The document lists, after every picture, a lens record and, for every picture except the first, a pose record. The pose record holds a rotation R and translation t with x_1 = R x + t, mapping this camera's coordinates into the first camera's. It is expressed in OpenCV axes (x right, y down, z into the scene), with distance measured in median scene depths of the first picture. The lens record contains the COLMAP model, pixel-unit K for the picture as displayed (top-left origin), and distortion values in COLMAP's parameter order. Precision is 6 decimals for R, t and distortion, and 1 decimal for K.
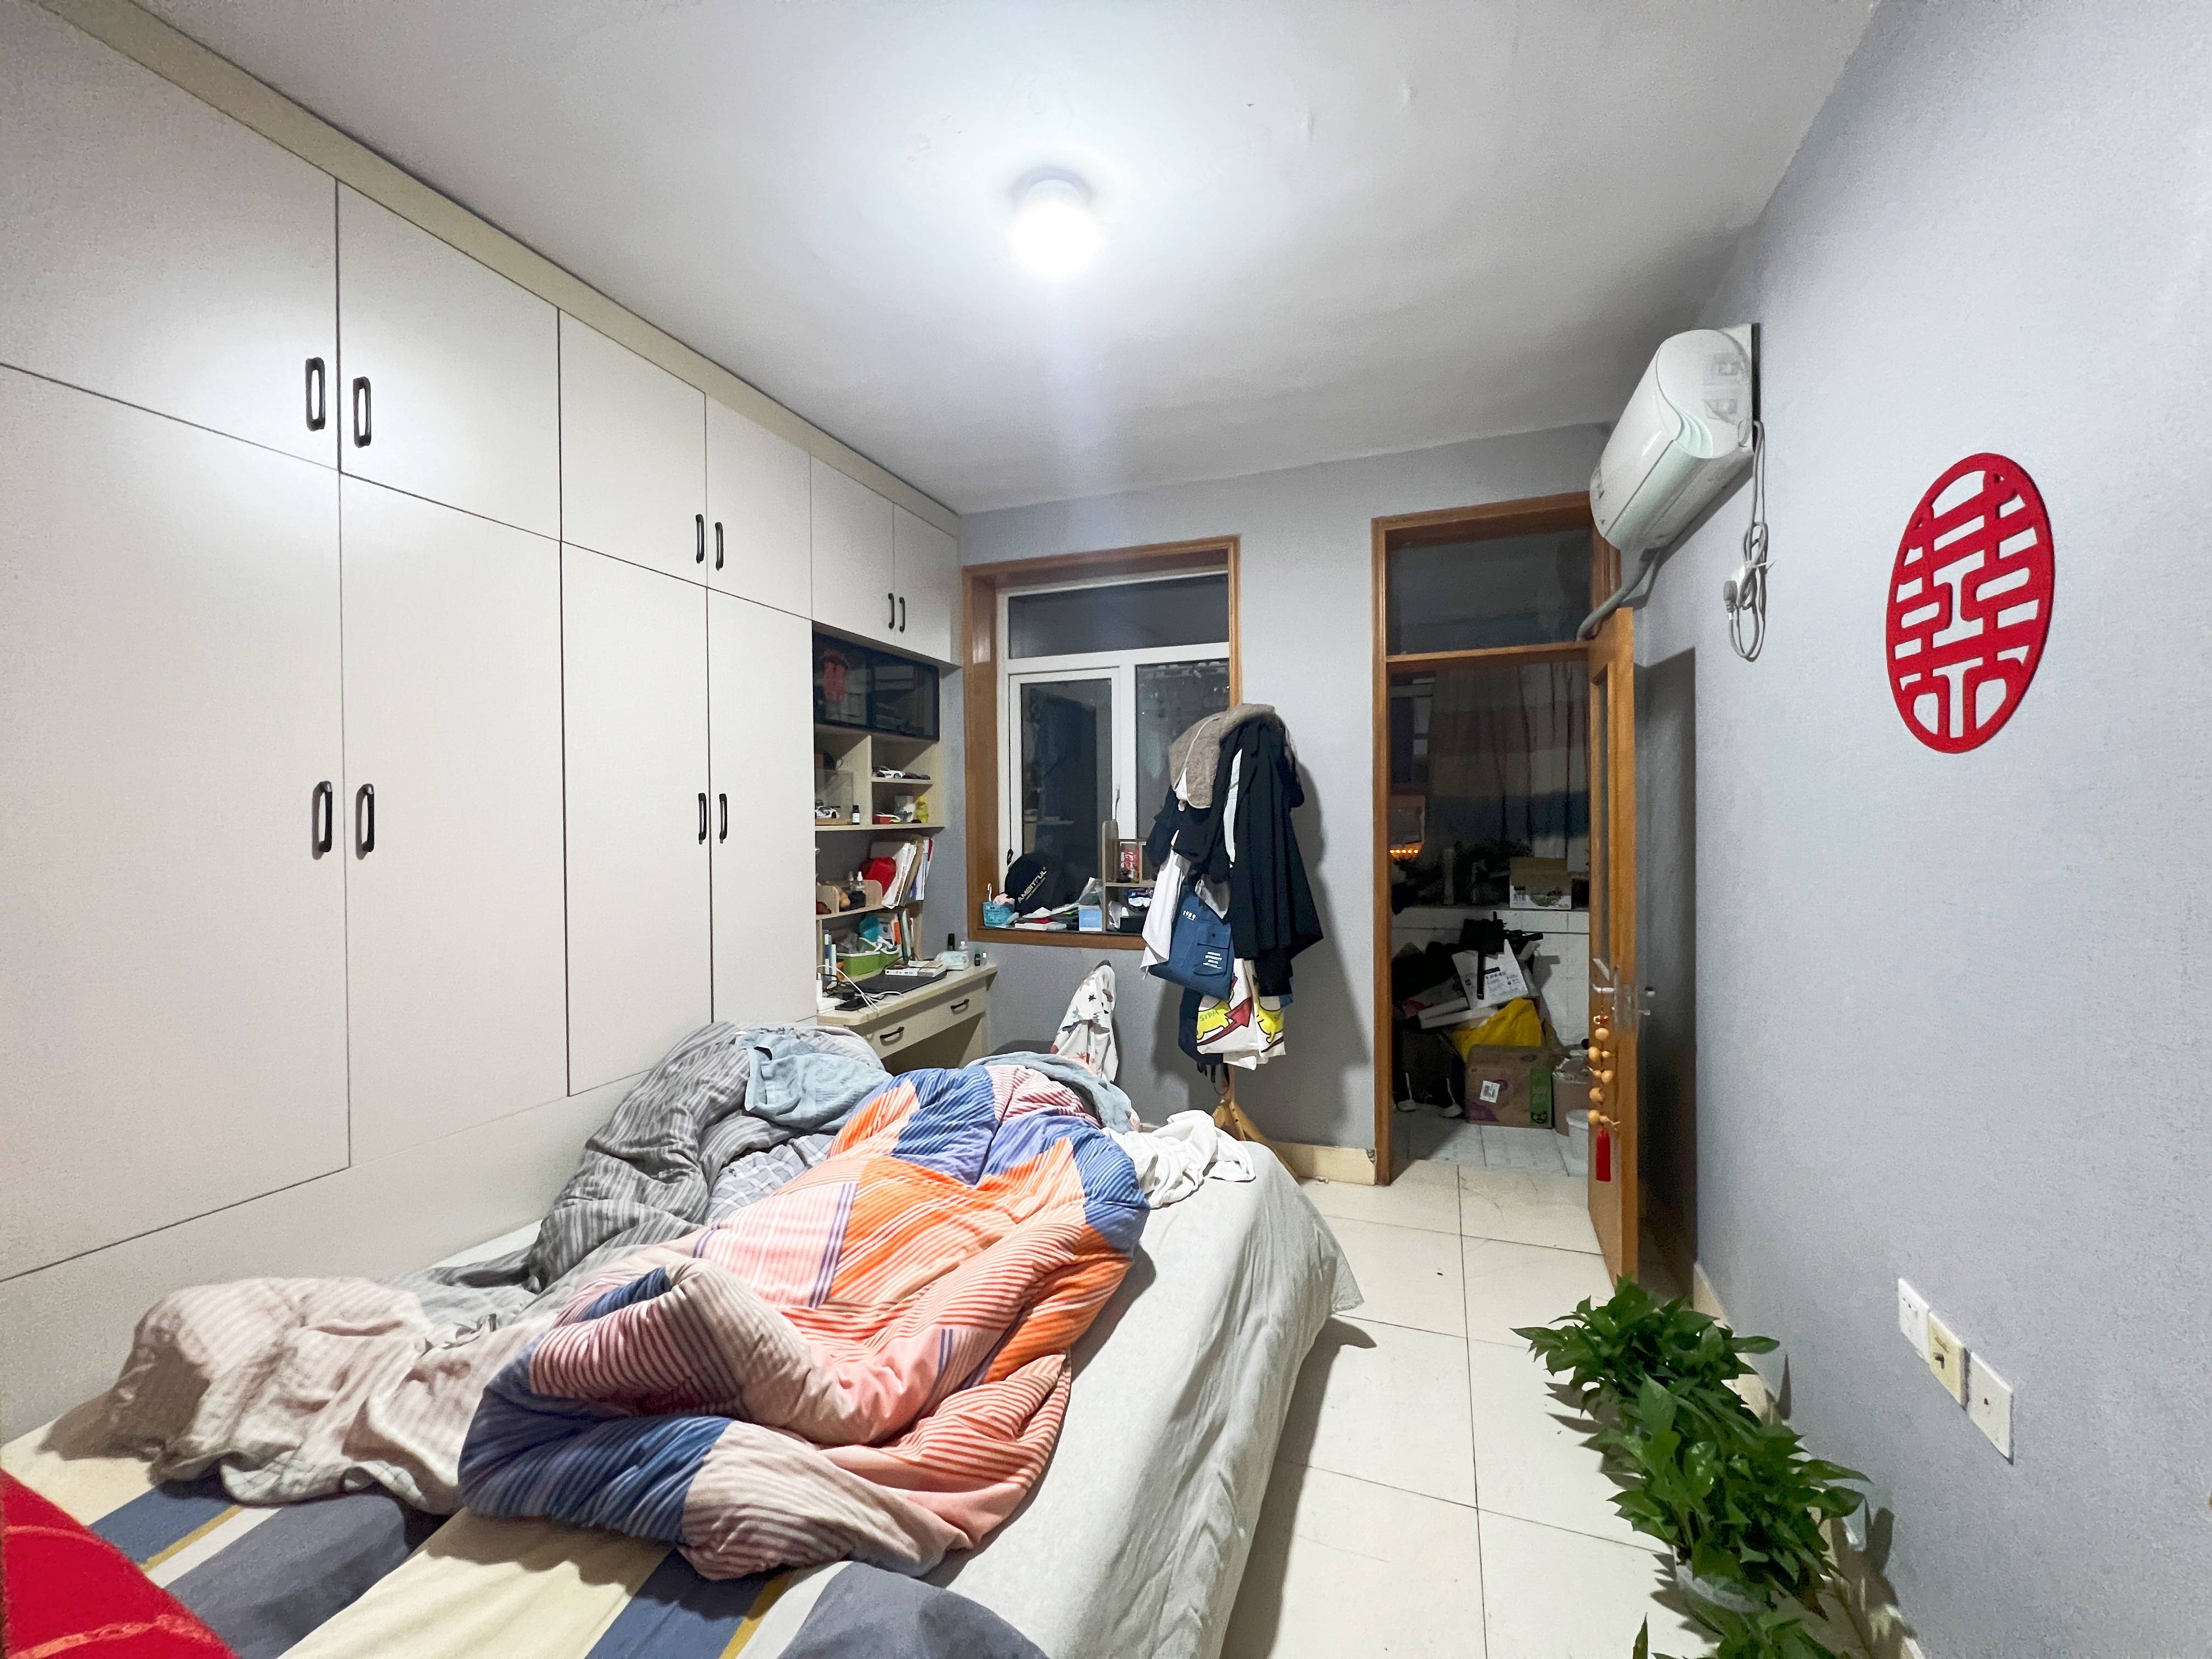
lens RADIAL K [[888.9, 0, 1100.9], [0, 888.9, 819.0], [0, 0, 1]] dist [-0.003837, 0.000321]
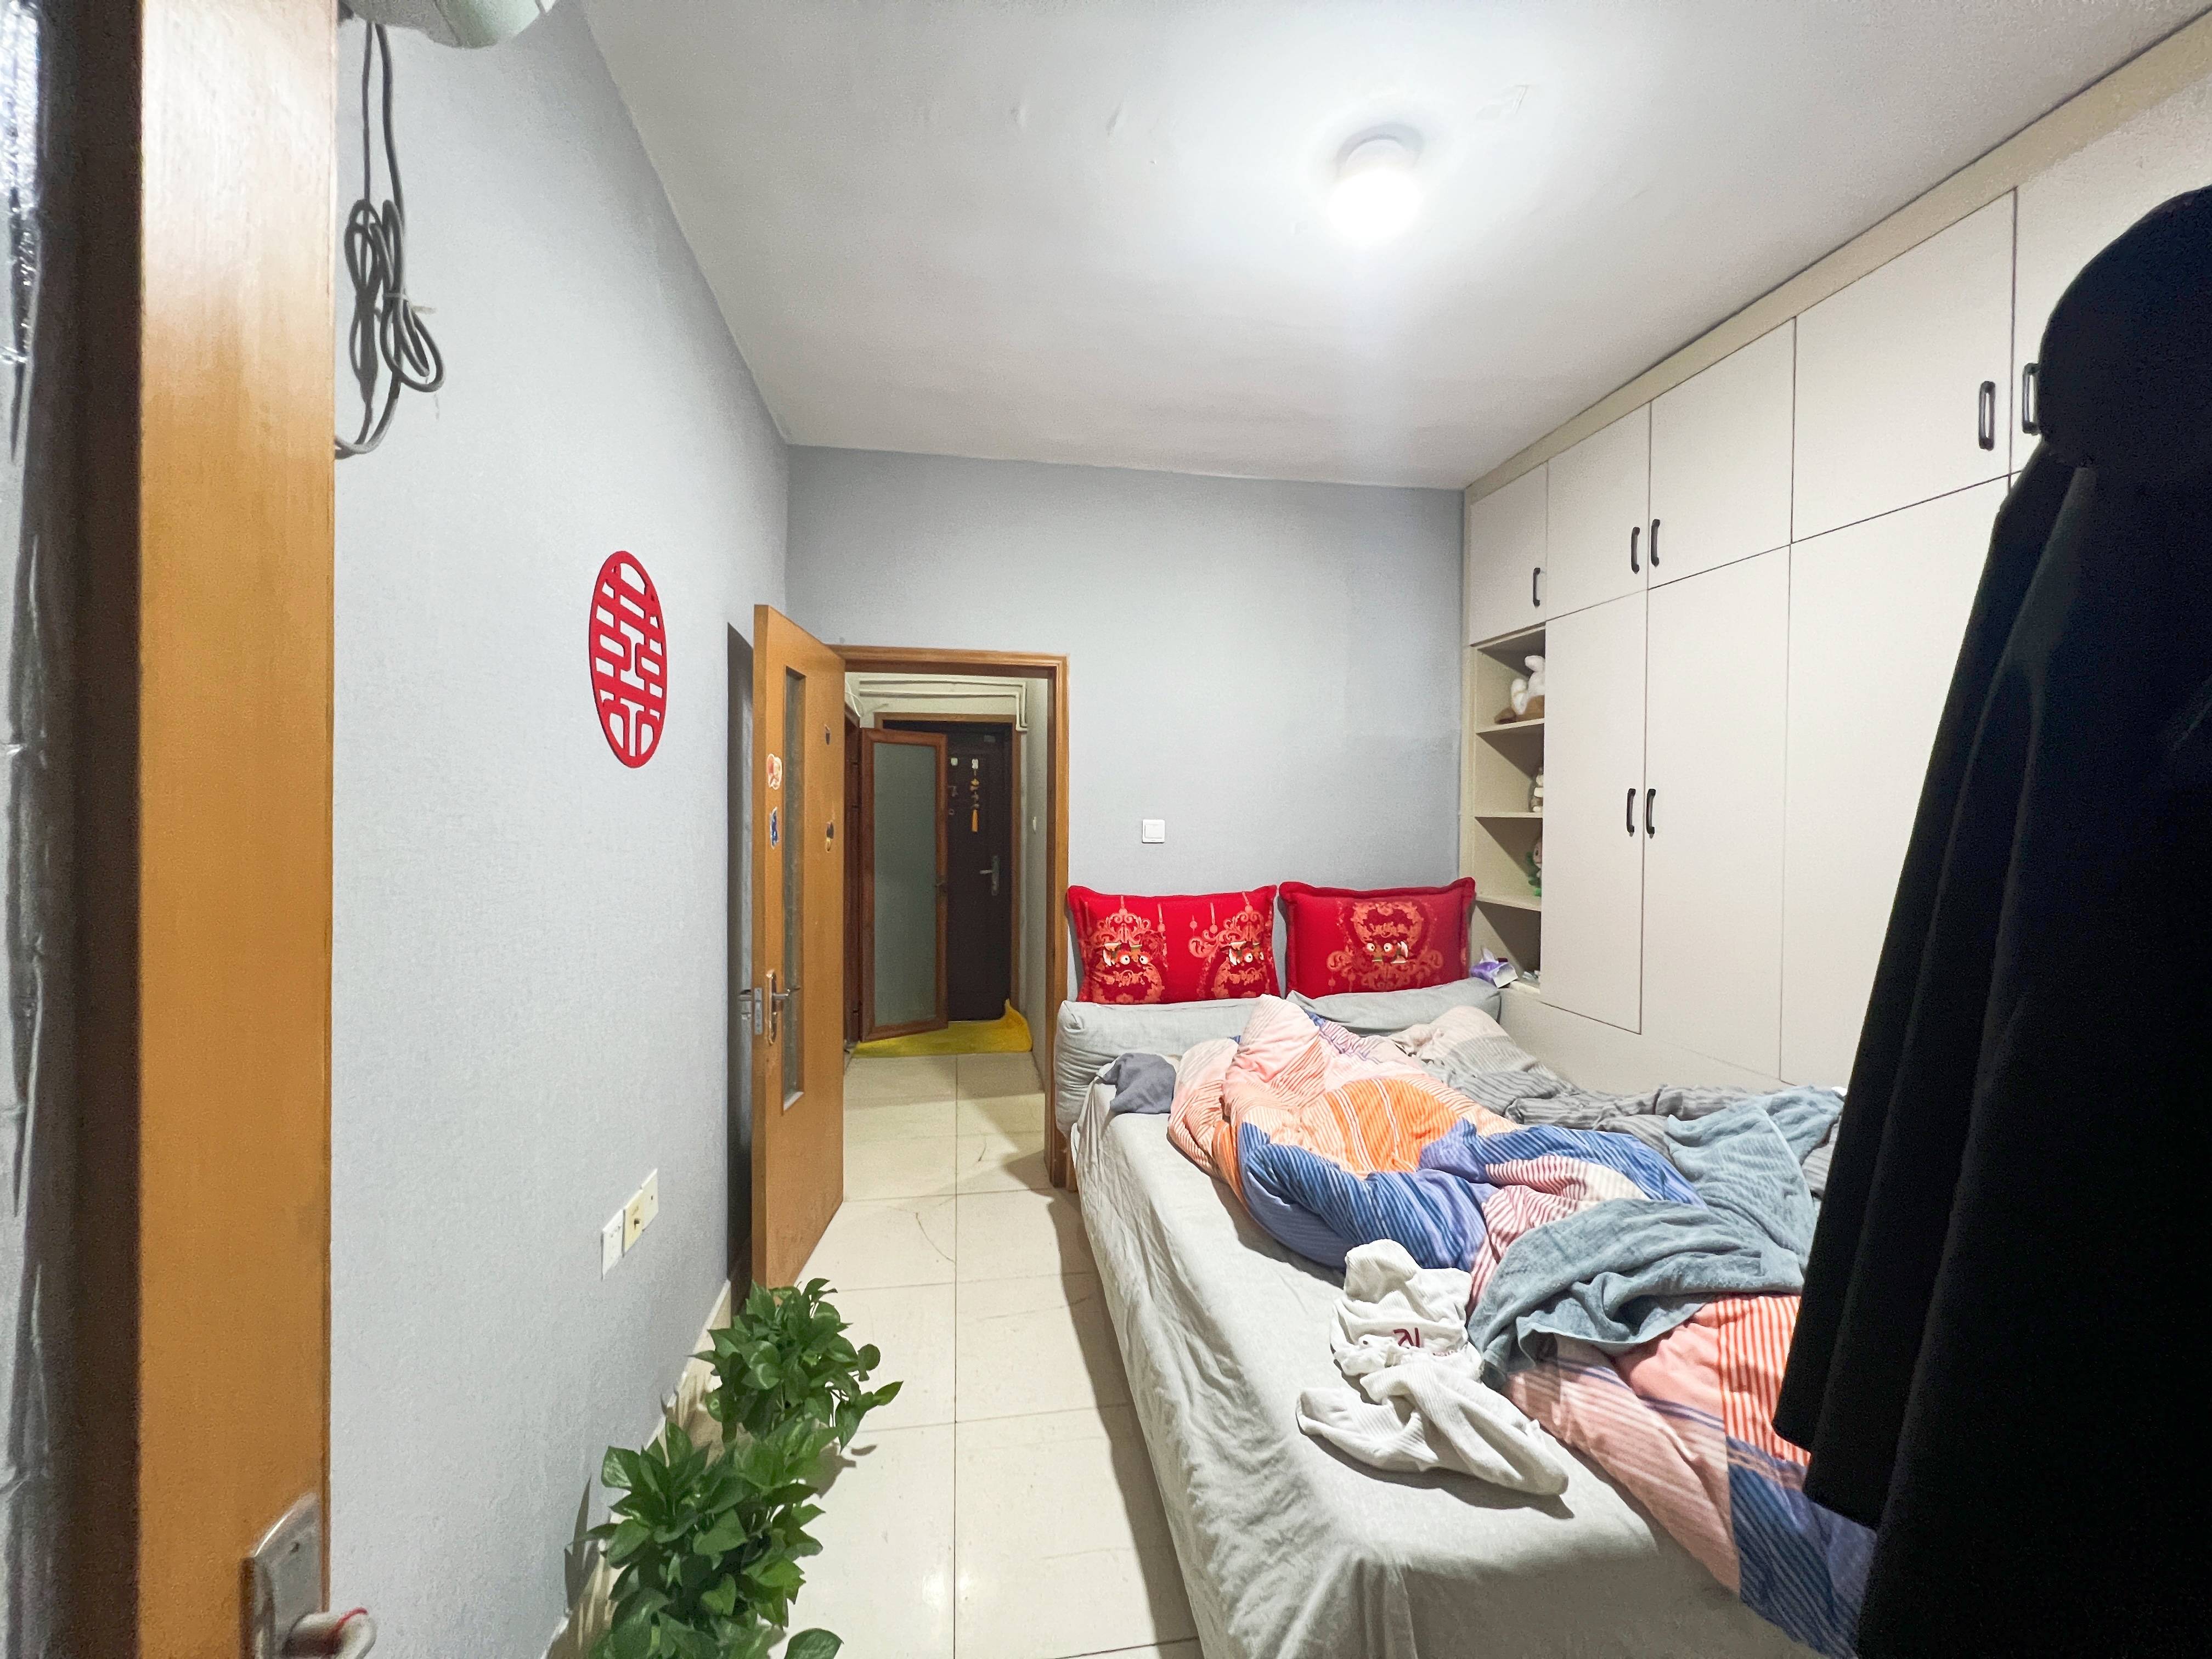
lens RADIAL K [[888.9, 0, 1094.4], [0, 888.9, 821.2], [0, 0, 1]] dist [-0.003837, 0.000321]
pose [[-0.876901, 0.010618, -0.480554, 0.634277], [0.002652, 0.999848, 0.017253, -0.008676], [0.480664, 0.013855, -0.876796, 1.611113]]
